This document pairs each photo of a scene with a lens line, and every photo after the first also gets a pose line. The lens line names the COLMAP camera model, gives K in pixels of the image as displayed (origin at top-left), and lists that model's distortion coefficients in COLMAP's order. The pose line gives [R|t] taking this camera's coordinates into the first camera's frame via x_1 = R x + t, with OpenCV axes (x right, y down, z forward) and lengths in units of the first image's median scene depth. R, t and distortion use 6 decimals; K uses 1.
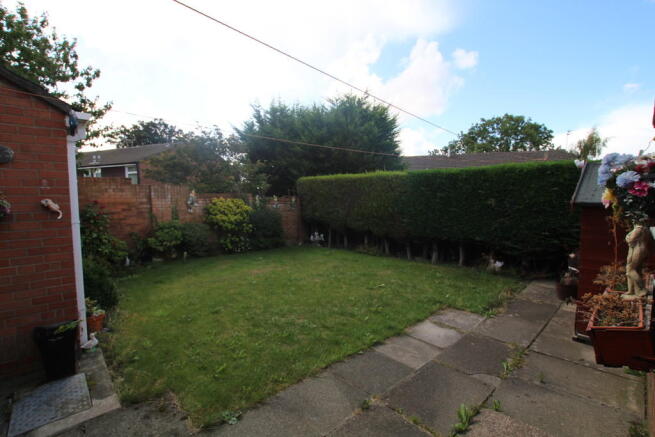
lens RADIAL K [[305.3, 0, 324.0], [0, 305.3, 220.6], [0, 0, 1]] dist [-0.048334, 0.015846]
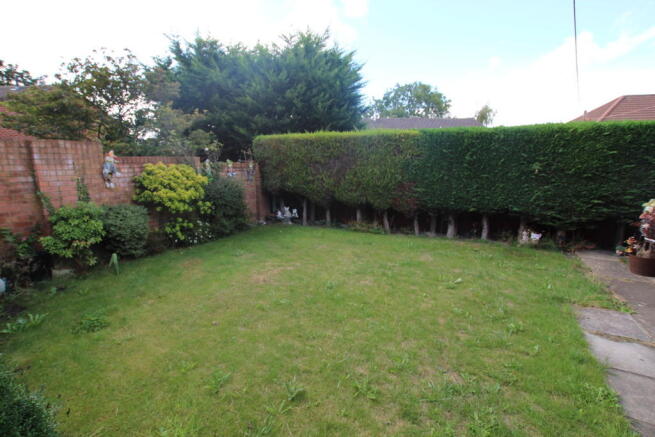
lens RADIAL K [[305.3, 0, 324.0], [0, 305.3, 220.6], [0, 0, 1]] dist [-0.048334, 0.015846]
pose [[0.944493, -0.064573, 0.322124, -0.220209], [0.028775, 0.992985, 0.114682, -0.017176], [-0.327269, -0.099047, 0.939726, 0.266641]]
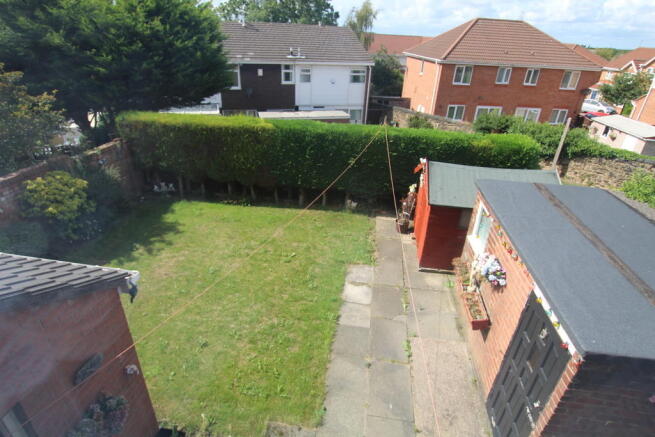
lens RADIAL K [[349.6, 0, 327.5], [0, 349.6, 218.5], [0, 0, 1]] dist [-0.024649, -0.000124]
pose [[0.774071, -0.264824, 0.575049, -0.298674], [0.008516, 0.912583, 0.408802, -0.311112], [-0.633041, -0.311545, 0.708660, -0.027844]]
